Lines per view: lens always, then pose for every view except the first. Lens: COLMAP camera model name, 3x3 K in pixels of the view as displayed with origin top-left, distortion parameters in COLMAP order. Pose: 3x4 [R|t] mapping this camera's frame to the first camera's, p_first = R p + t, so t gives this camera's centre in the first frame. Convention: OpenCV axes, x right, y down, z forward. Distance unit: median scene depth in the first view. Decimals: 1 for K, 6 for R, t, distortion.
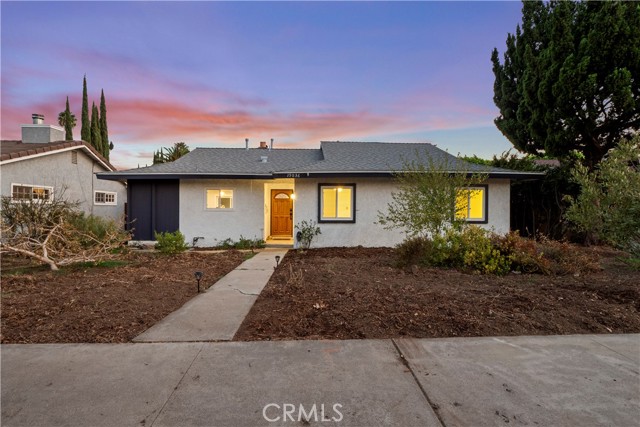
lens RADIAL K [[307.0, 0, 320.0], [0, 307.0, 213.5], [0, 0, 1]] dist [0.021641, -0.000062]
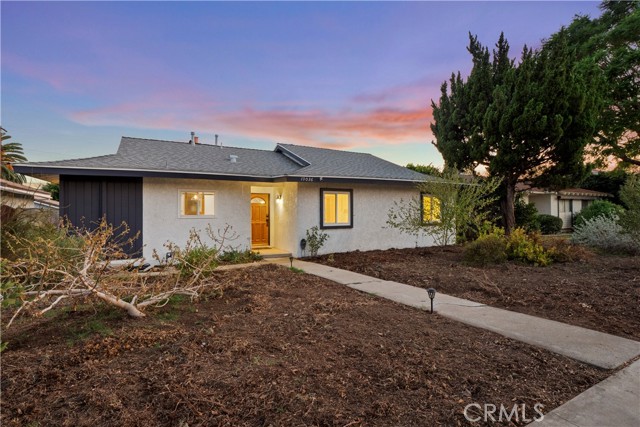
lens RADIAL K [[307.0, 0, 320.0], [0, 307.0, 213.5], [0, 0, 1]] dist [0.021641, -0.000062]
pose [[0.901524, -0.009731, 0.432620, -0.422993], [0.015136, 0.999844, -0.009052, -0.009494], [-0.432465, 0.014708, 0.901531, 0.131024]]
